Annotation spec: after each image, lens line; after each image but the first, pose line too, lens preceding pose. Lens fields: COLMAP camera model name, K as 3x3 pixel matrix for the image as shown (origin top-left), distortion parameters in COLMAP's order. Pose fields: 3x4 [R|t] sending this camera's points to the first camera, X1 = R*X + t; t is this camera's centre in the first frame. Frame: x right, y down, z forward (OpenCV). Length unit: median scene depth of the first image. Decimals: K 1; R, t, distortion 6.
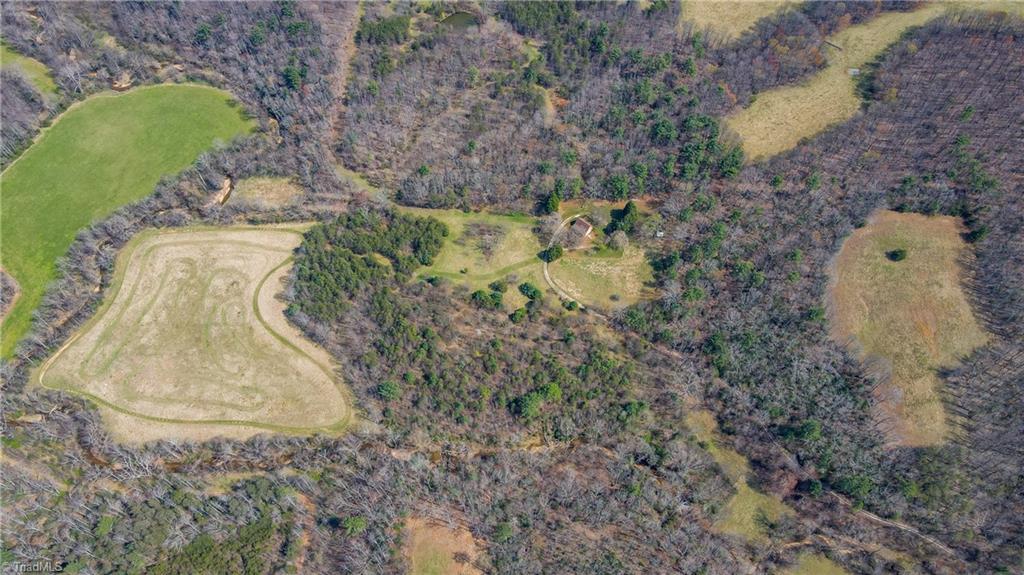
lens RADIAL K [[754.0, 0, 514.6], [0, 754.0, 289.9], [0, 0, 1]] dist [-0.002171, 0.032275]
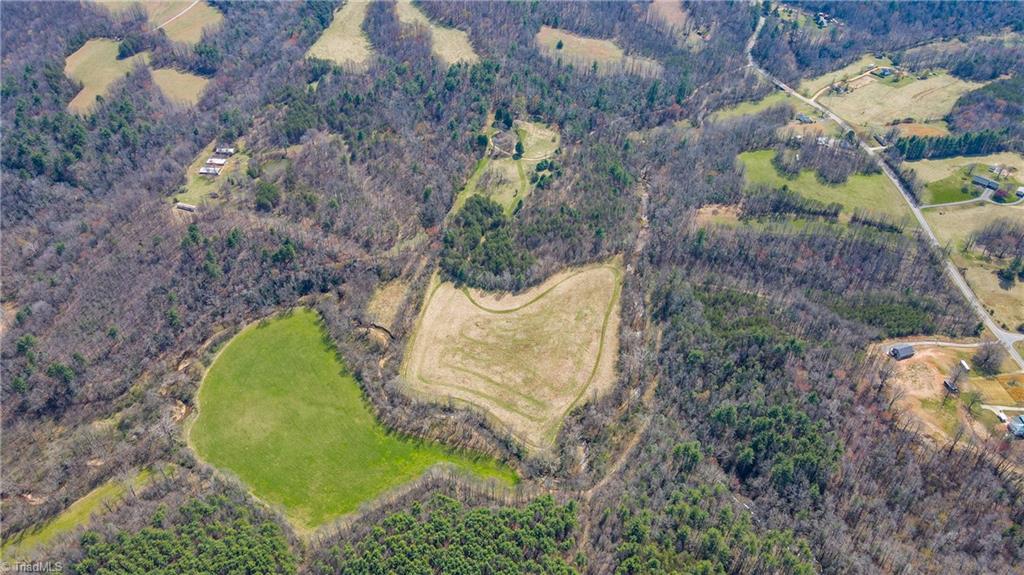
lens RADIAL K [[754.0, 0, 509.5], [0, 754.0, 288.4], [0, 0, 1]] dist [-0.002171, 0.032275]
pose [[0.195097, -0.666432, 0.719587, -1.207697], [0.843376, 0.488513, 0.223767, -0.264194], [-0.500653, 0.563226, 0.657360, 0.178886]]
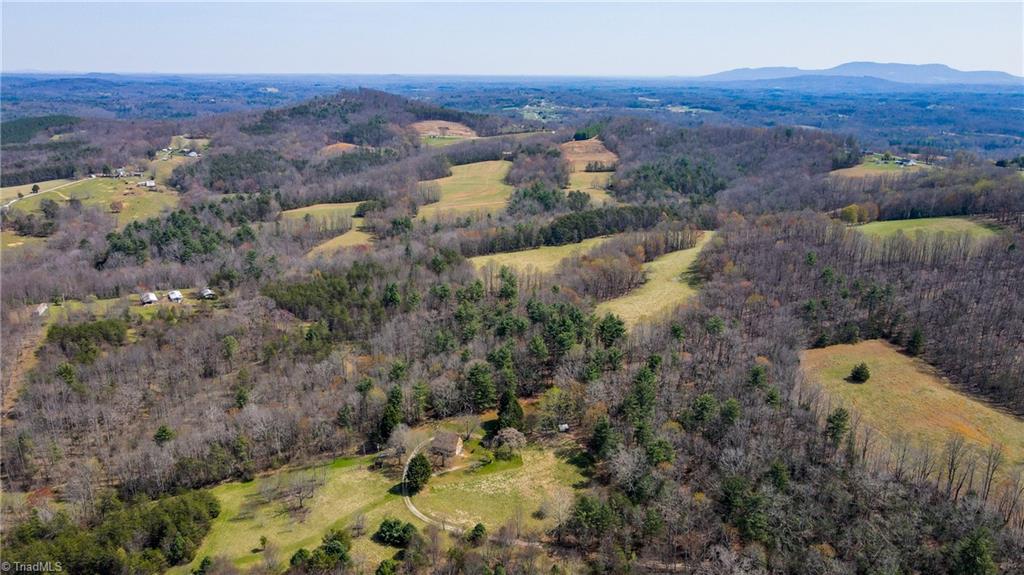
lens RADIAL K [[754.0, 0, 508.4], [0, 754.0, 288.1], [0, 0, 1]] dist [-0.002171, 0.032275]
pose [[0.918864, -0.105570, 0.380189, -0.089512], [0.337165, 0.710584, -0.617568, 0.232304], [-0.204959, 0.695648, 0.688525, 0.477828]]
